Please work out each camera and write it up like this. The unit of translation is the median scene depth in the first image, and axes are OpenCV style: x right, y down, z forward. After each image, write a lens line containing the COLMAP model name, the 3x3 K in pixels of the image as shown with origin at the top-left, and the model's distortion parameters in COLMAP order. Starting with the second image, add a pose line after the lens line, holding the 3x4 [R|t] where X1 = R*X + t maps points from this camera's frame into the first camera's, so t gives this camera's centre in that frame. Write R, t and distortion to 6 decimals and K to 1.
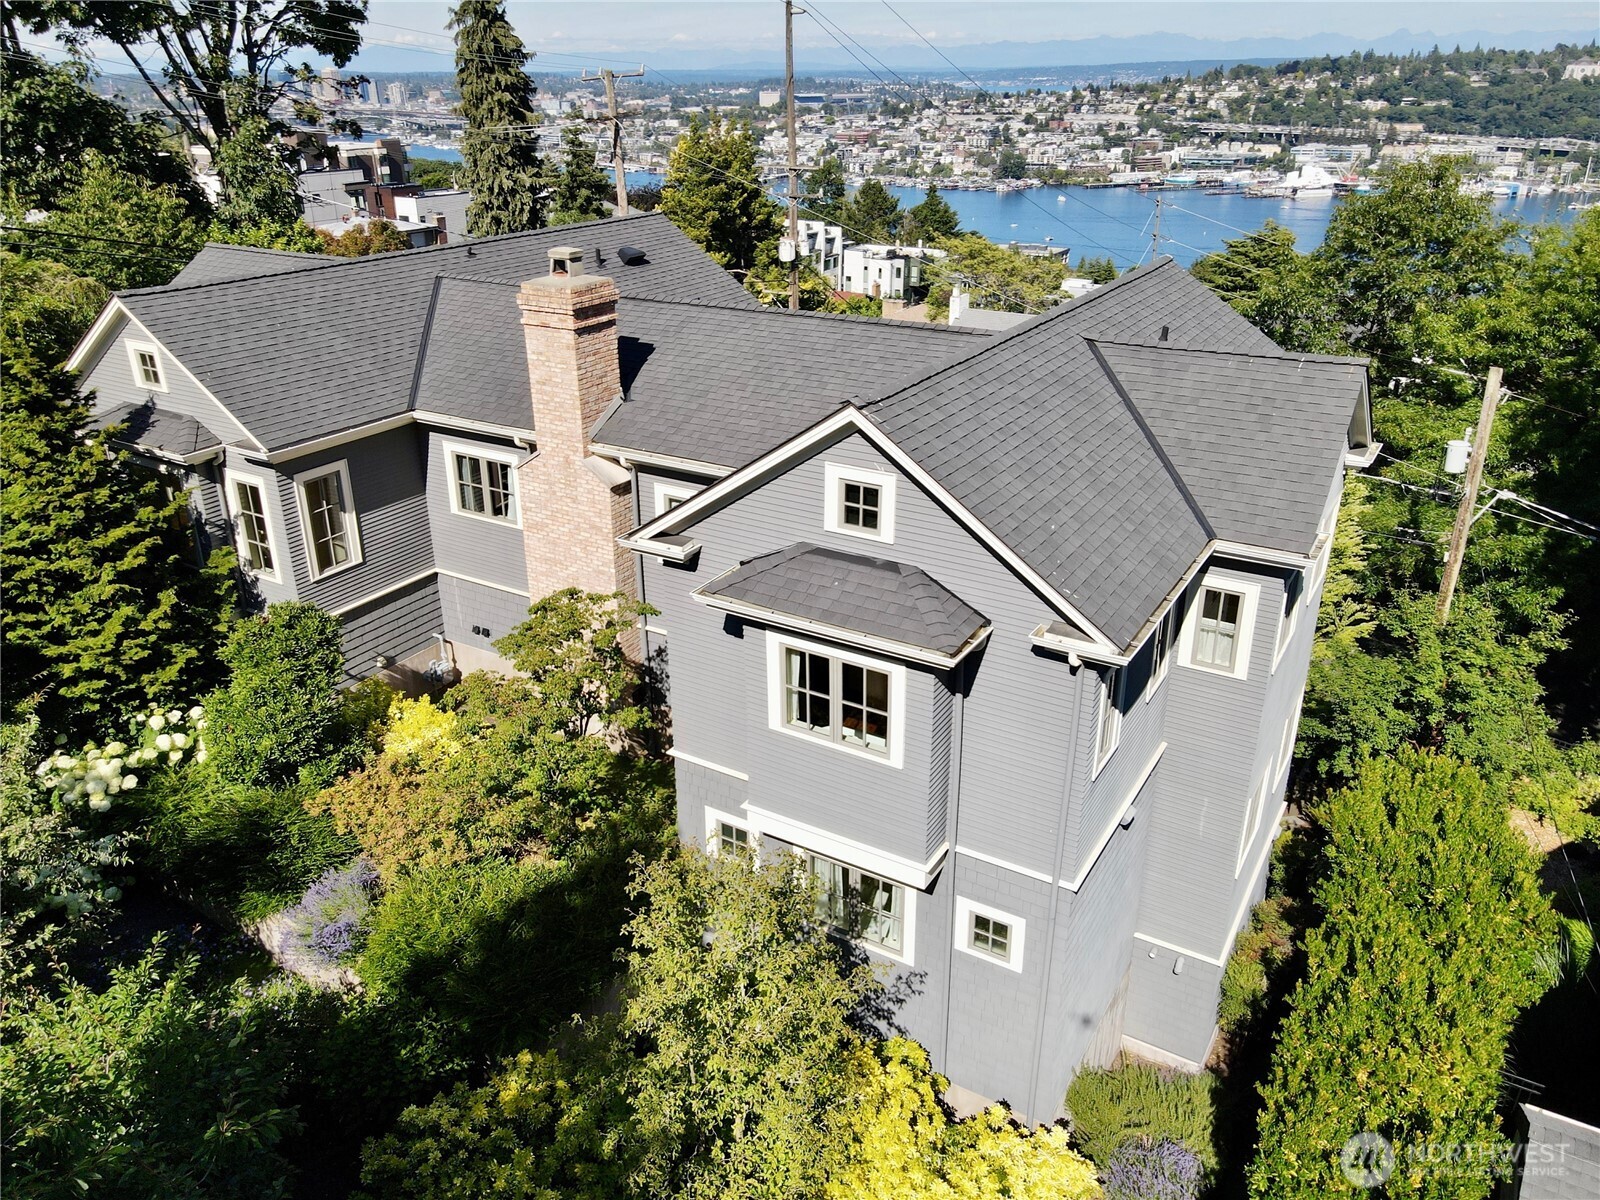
lens RADIAL K [[1174.7, 0, 800.1], [0, 1174.7, 597.3], [0, 0, 1]] dist [0.009755, 0.002035]
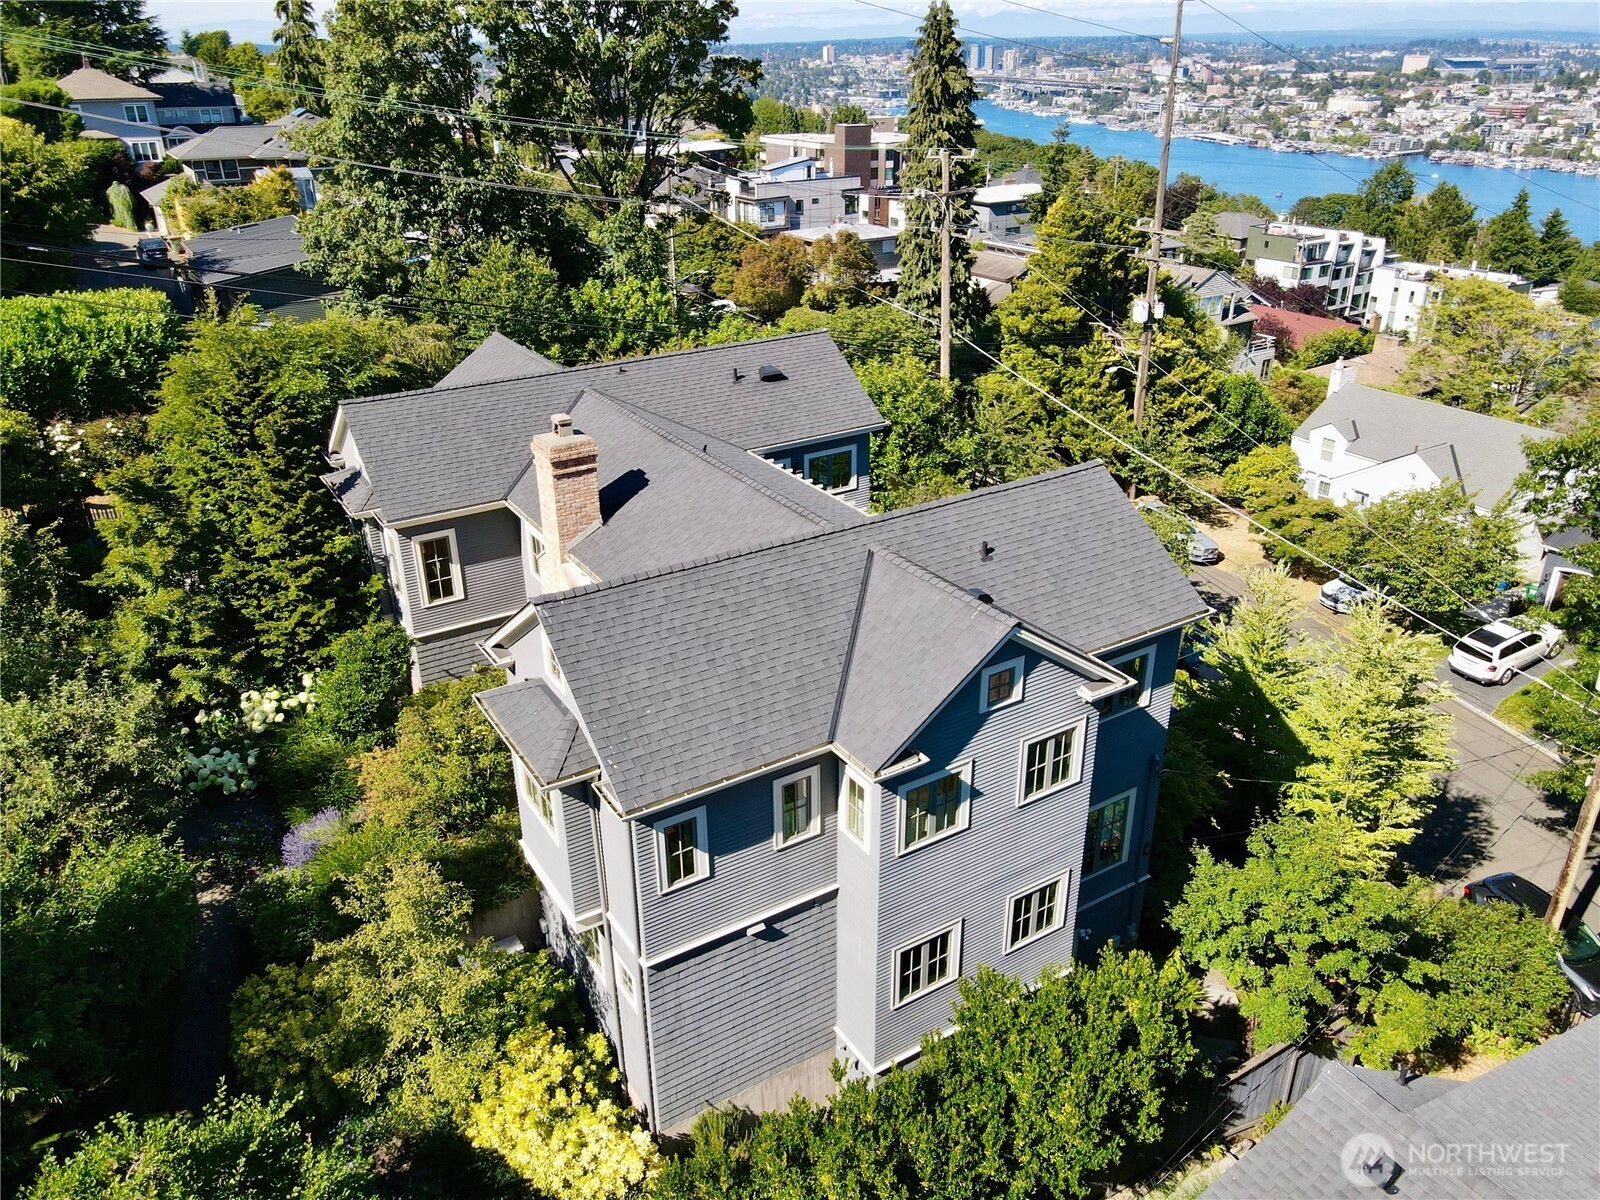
lens RADIAL K [[1174.7, 0, 793.0], [0, 1174.7, 599.7], [0, 0, 1]] dist [0.009755, 0.002035]
pose [[0.891153, 0.190712, -0.411674, 0.218771], [-0.179996, 0.981514, 0.065059, -0.074144], [0.416472, 0.016122, 0.909006, -0.048910]]
